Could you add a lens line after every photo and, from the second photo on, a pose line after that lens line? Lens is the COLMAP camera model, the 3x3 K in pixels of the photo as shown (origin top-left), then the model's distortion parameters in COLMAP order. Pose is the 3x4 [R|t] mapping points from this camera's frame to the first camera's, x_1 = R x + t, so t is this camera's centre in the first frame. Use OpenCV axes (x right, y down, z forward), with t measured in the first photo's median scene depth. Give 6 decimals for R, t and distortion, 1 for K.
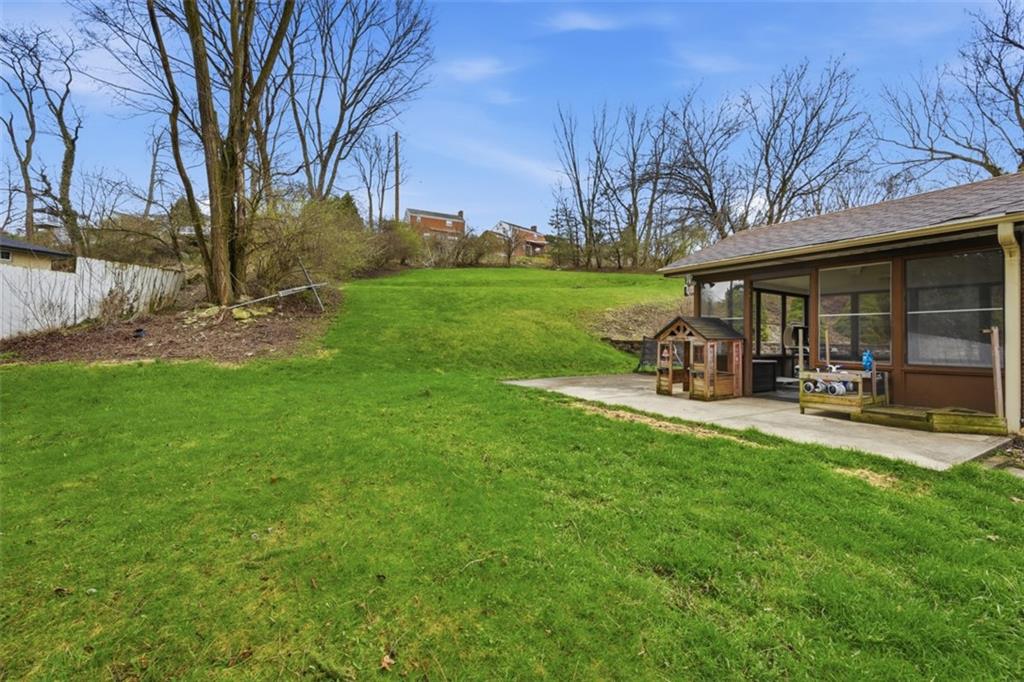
lens RADIAL K [[410.4, 0, 512.0], [0, 410.4, 341.0], [0, 0, 1]] dist [-0.001535, -0.000107]
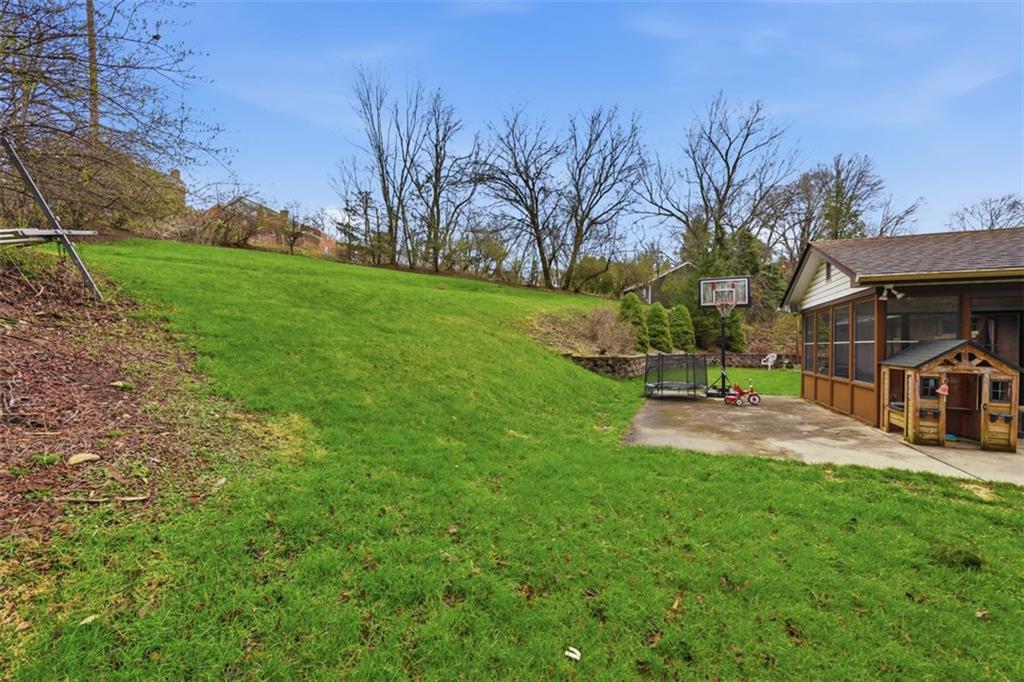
lens RADIAL K [[408.2, 0, 512.0], [0, 408.2, 341.0], [0, 0, 1]] dist [0.002346, 0.000180]
pose [[0.819292, 0.002938, 0.573369, -0.158052], [0.003589, 0.999941, -0.010251, -0.012348], [-0.573365, 0.010456, 0.819233, 0.195281]]
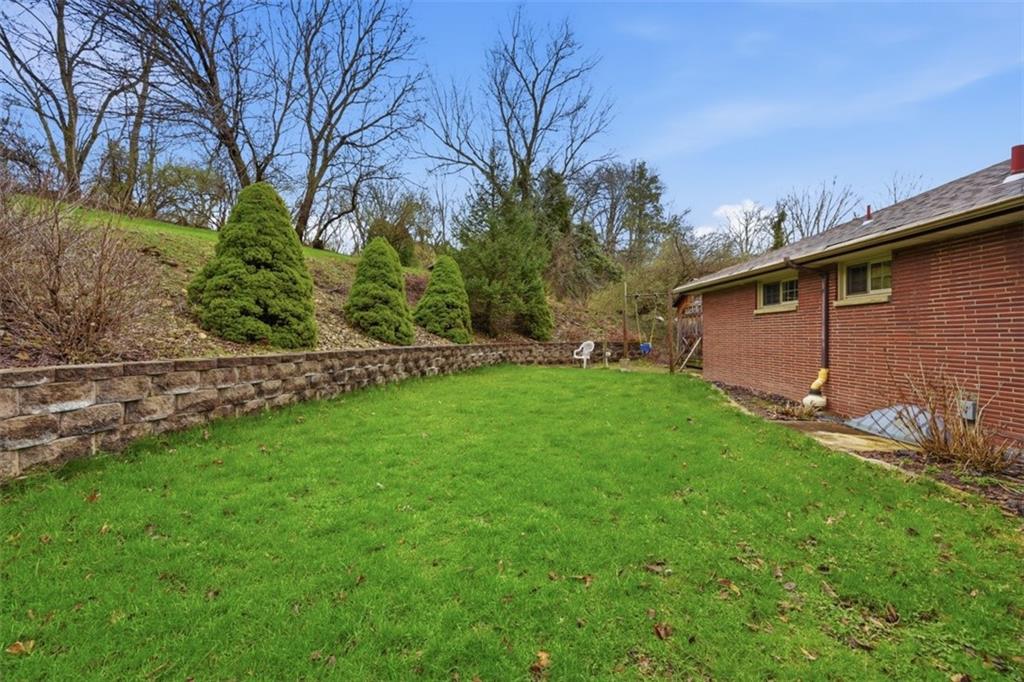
lens RADIAL K [[410.4, 0, 512.0], [0, 410.4, 341.0], [0, 0, 1]] dist [-0.001535, -0.000107]
pose [[0.535121, -0.026992, 0.844344, 0.224949], [0.020251, 0.999612, 0.019121, -0.005845], [-0.844533, 0.006866, 0.535460, 0.360652]]
